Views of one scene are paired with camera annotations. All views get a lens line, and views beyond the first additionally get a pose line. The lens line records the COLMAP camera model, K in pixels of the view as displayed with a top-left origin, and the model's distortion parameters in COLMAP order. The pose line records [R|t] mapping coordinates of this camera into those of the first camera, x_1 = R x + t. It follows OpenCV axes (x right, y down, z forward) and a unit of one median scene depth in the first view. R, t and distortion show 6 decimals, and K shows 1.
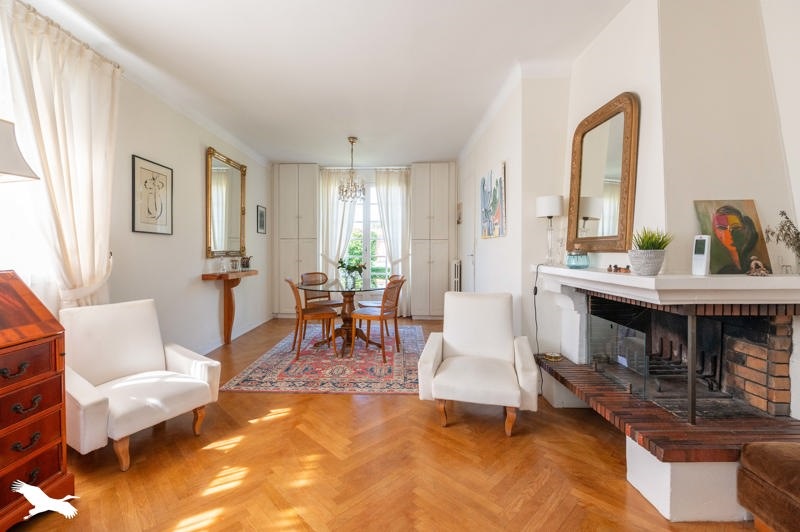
lens RADIAL K [[347.9, 0, 383.8], [0, 347.9, 256.4], [0, 0, 1]] dist [-0.003574, 0.000382]
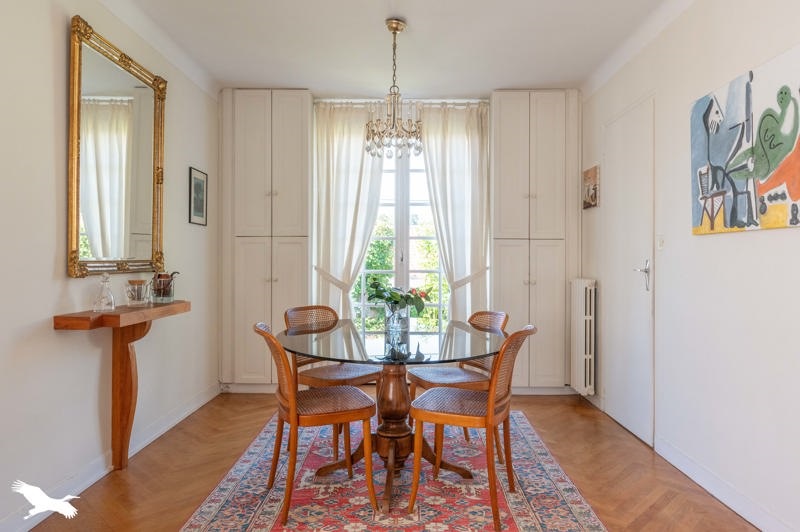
lens RADIAL K [[535.0, 0, 406.7], [0, 535.0, 265.1], [0, 0, 1]] dist [-0.004882, 0.002204]
pose [[0.999388, 0.002559, 0.034882, -0.096891], [-0.002325, 0.999974, -0.006757, -0.005121], [-0.034898, 0.006672, 0.999369, 0.273552]]
